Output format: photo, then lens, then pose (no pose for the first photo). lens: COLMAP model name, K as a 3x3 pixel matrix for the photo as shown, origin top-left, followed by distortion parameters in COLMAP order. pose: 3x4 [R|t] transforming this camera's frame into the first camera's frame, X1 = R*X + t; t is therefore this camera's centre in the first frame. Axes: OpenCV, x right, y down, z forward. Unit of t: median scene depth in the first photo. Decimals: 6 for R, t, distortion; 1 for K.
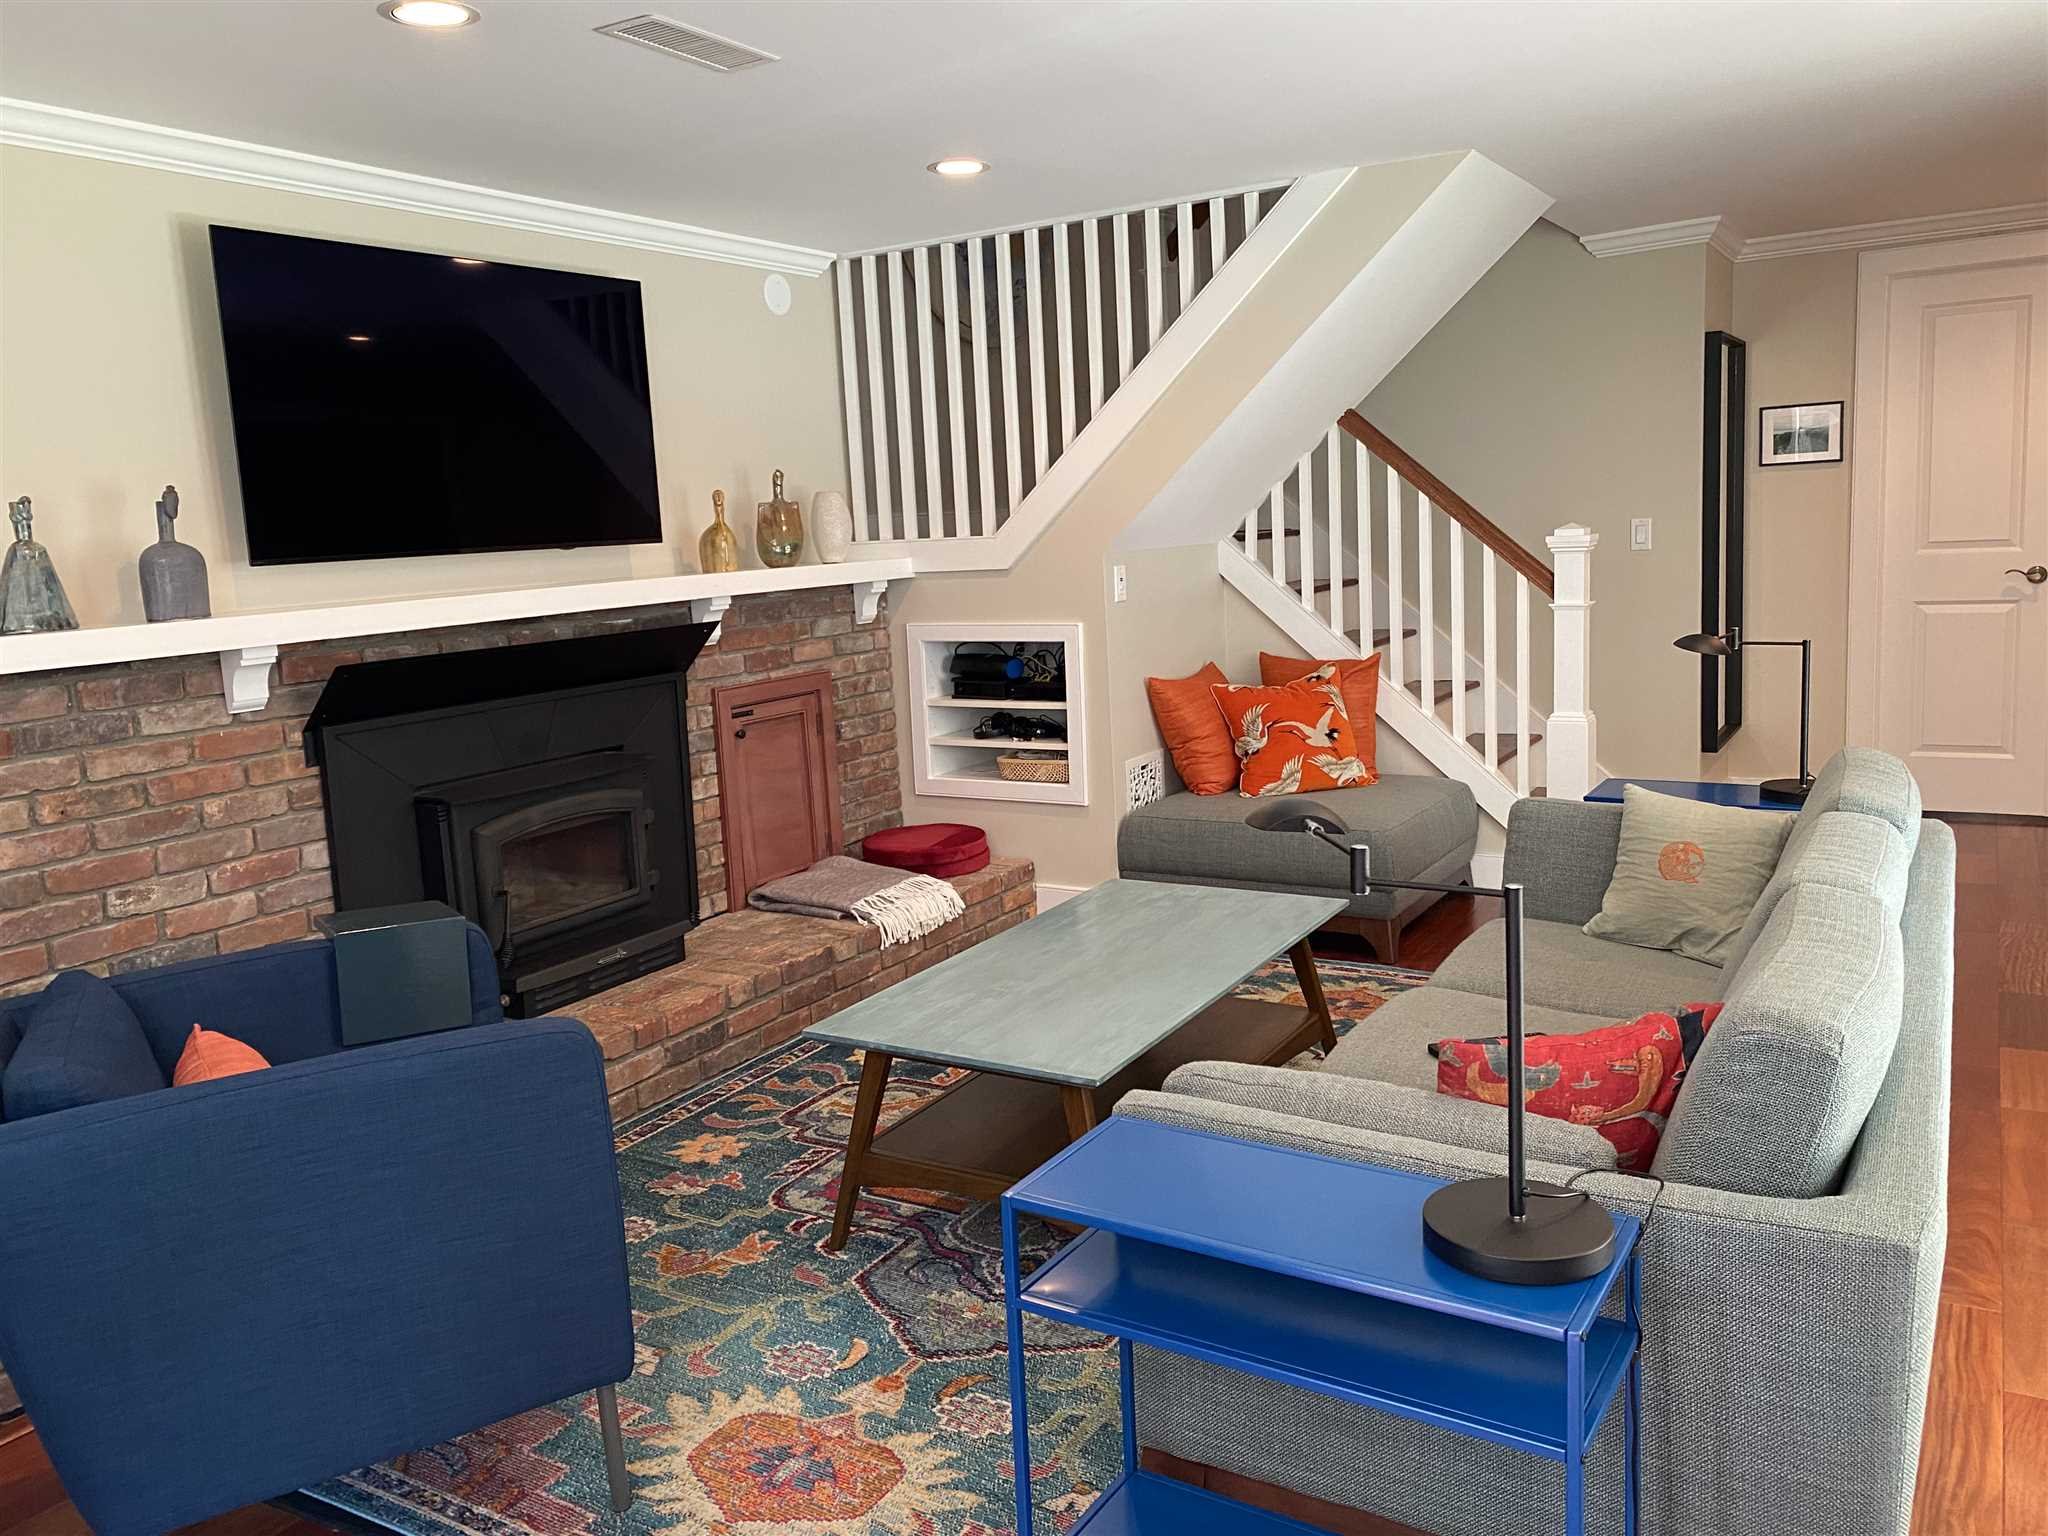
lens RADIAL K [[1541.9, 0, 1028.3], [0, 1541.9, 760.5], [0, 0, 1]] dist [0.050677, -0.006681]
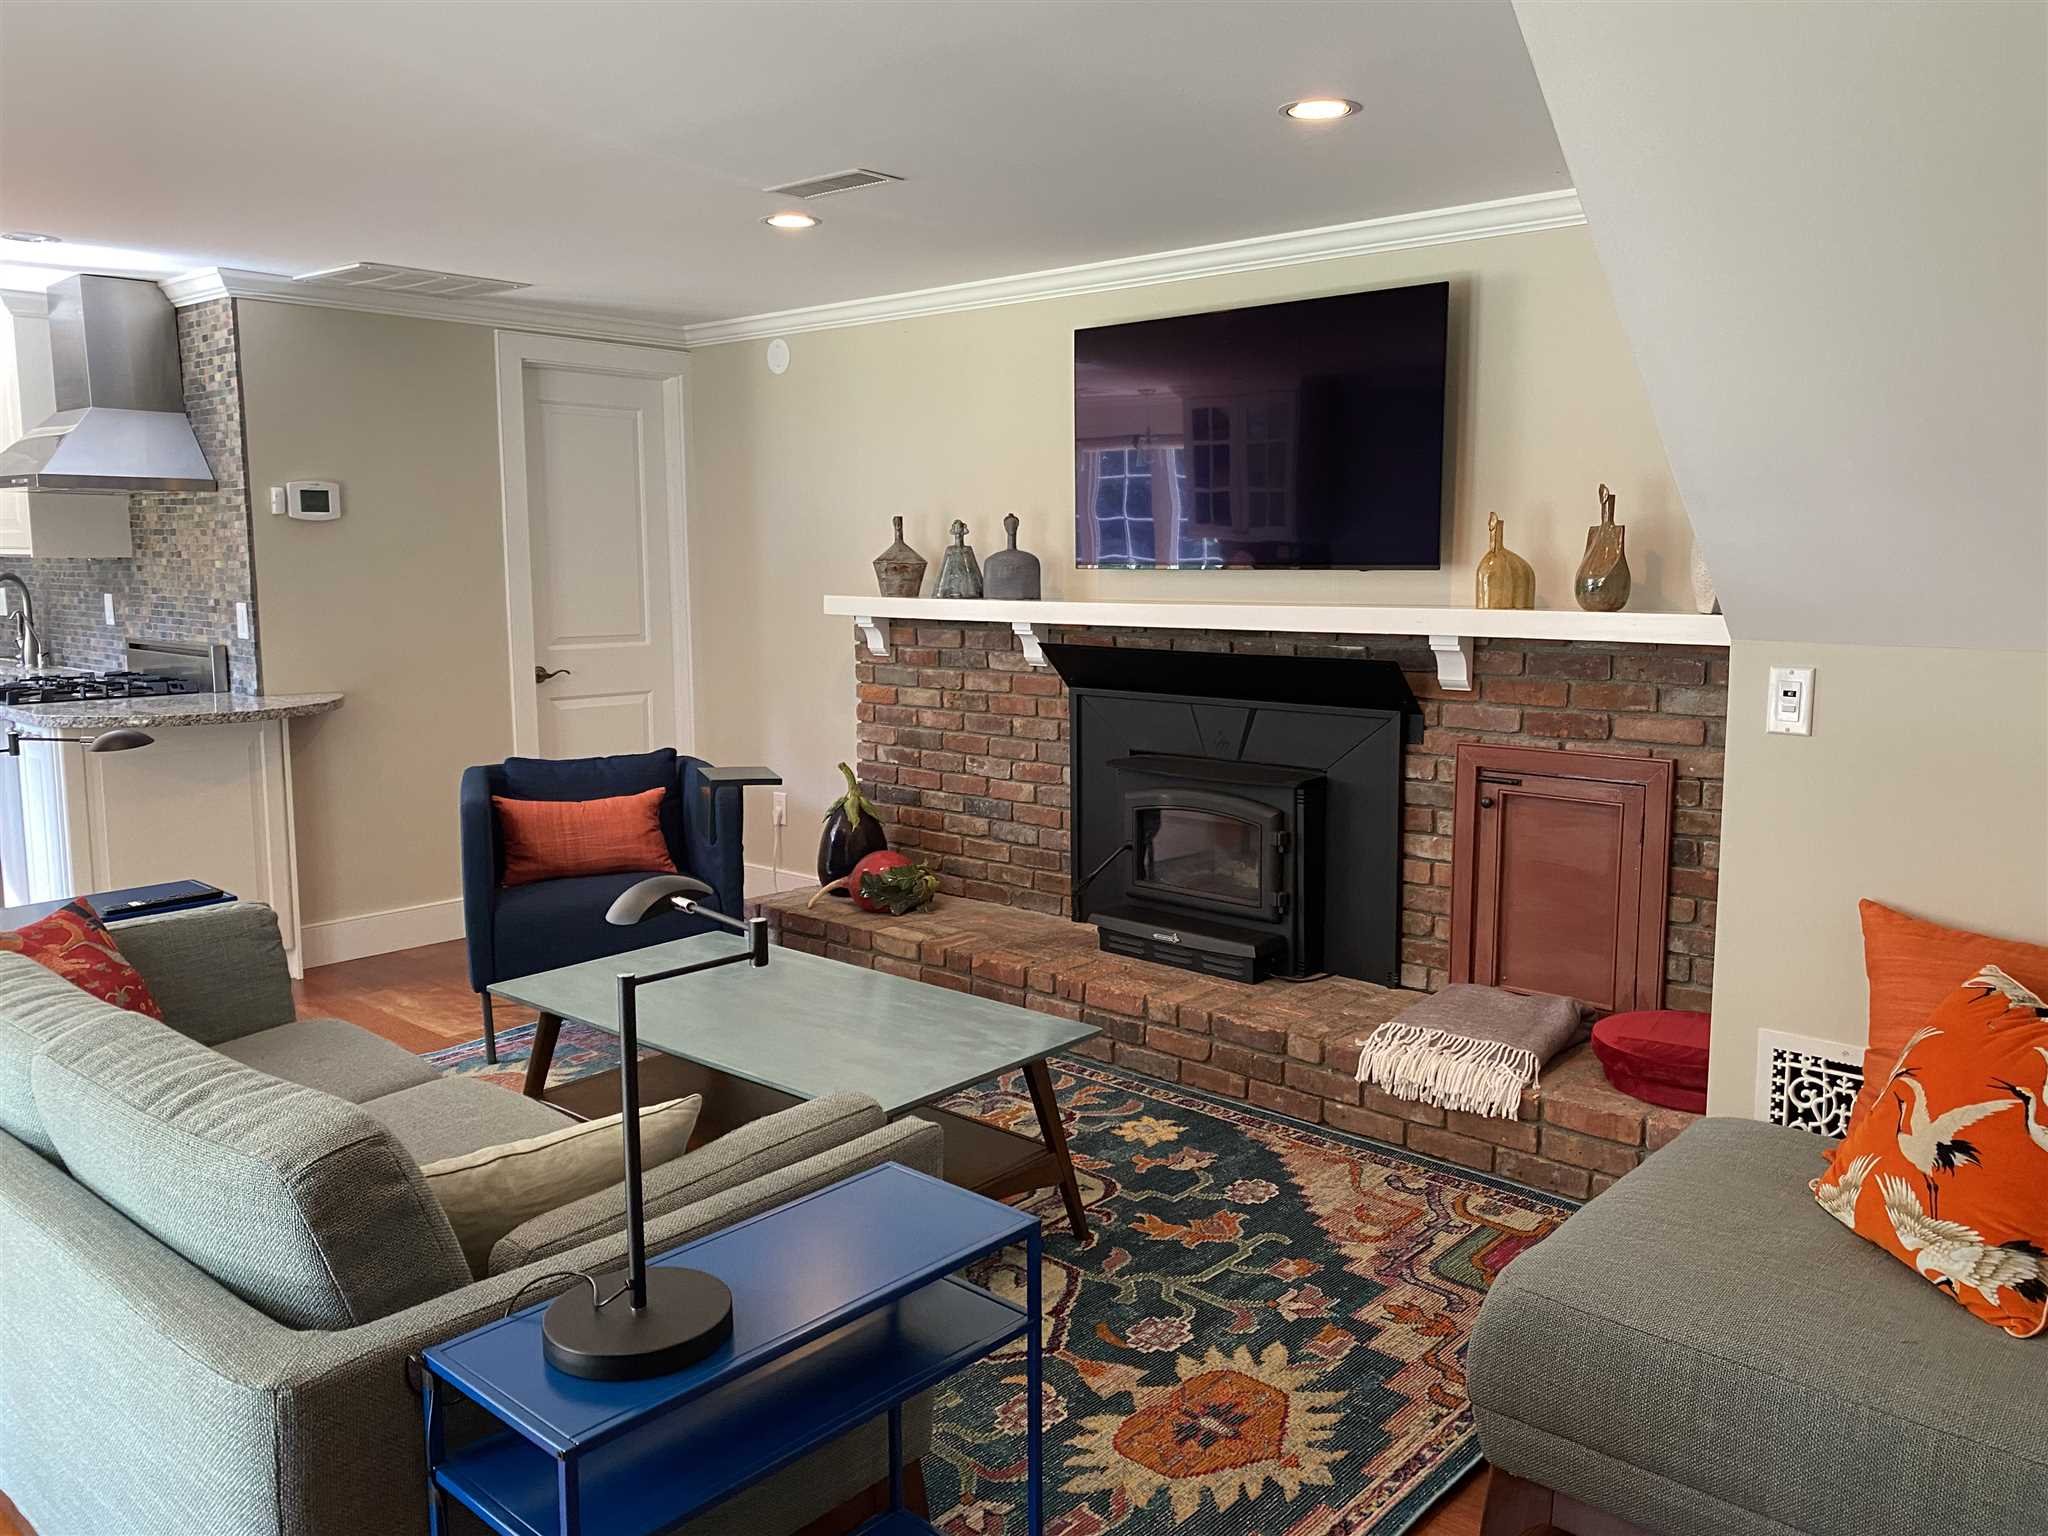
lens RADIAL K [[1541.9, 0, 1031.7], [0, 1541.9, 763.0], [0, 0, 1]] dist [0.050677, -0.006681]
pose [[-0.177764, 0.186296, -0.966278, 0.788155], [-0.144536, 0.966326, 0.212895, -0.214184], [0.973401, 0.177507, -0.144851, 1.038761]]
